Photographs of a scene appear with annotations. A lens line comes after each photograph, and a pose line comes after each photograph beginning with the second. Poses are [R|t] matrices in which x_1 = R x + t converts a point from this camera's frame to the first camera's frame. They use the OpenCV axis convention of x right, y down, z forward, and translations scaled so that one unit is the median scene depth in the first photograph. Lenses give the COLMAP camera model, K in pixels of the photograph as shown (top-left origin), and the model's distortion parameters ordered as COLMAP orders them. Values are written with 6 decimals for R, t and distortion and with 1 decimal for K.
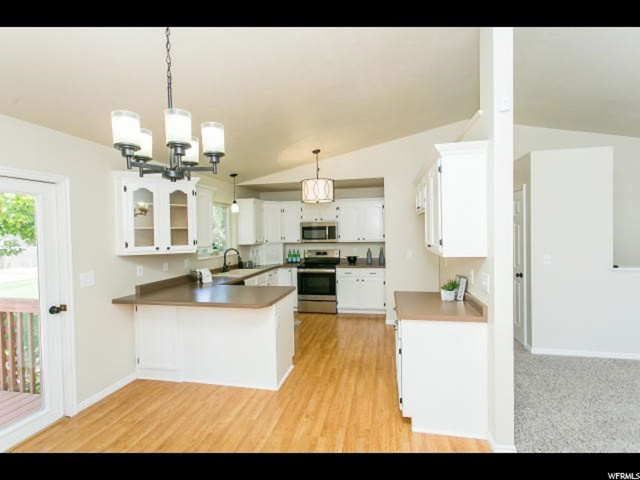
lens RADIAL K [[310.4, 0, 320.0], [0, 310.4, 240.0], [0, 0, 1]] dist [-0.000296, 0.000184]
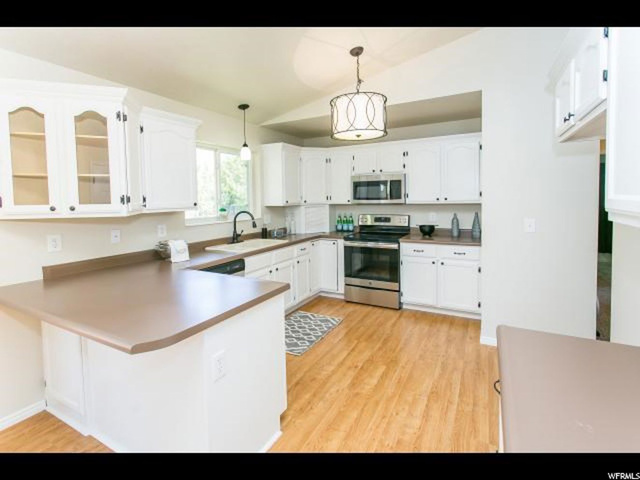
lens RADIAL K [[307.8, 0, 321.8], [0, 307.8, 212.9], [0, 0, 1]] dist [0.000792, 0.000151]
pose [[0.959087, 0.013772, -0.282776, 0.077178], [-0.005367, 0.999521, 0.030475, 0.007920], [0.283060, -0.027711, 0.958702, 0.321912]]
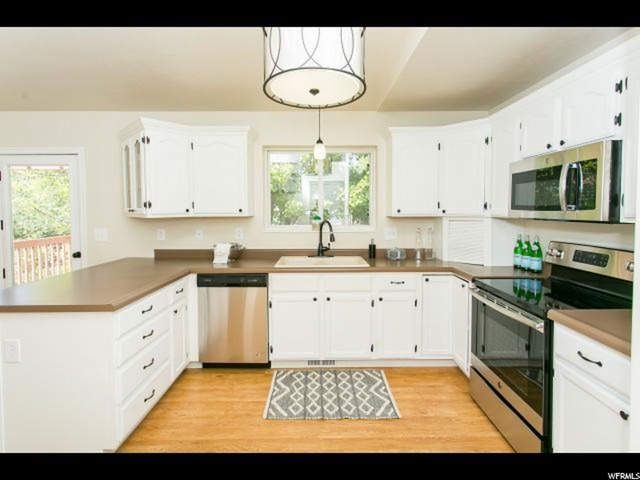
lens RADIAL K [[312.1, 0, 323.1], [0, 312.1, 222.1], [0, 0, 1]] dist [0.000554, 0.000136]
pose [[0.213995, 0.055373, -0.975264, 0.264511], [-0.025105, 0.998374, 0.051177, -0.000135], [0.976512, 0.013533, 0.215037, 0.754334]]
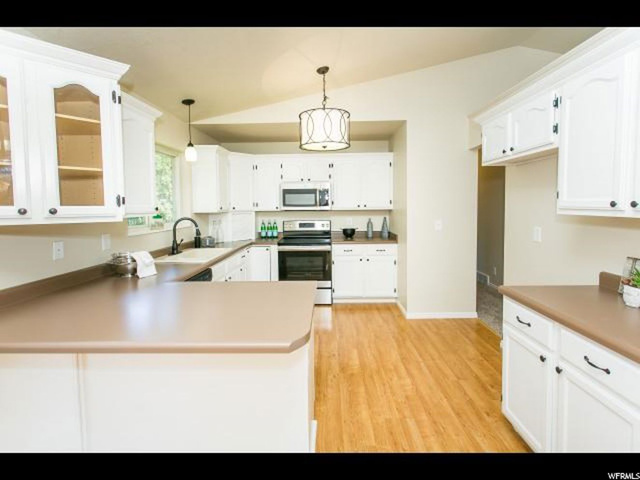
lens RADIAL K [[306.5, 0, 321.5], [0, 306.5, 222.1], [0, 0, 1]] dist [0.000412, 0.000130]
pose [[0.982921, -0.004071, 0.183985, -0.108431], [-0.000997, 0.999623, 0.027445, 0.016539], [-0.184027, -0.027159, 0.982546, 0.281587]]
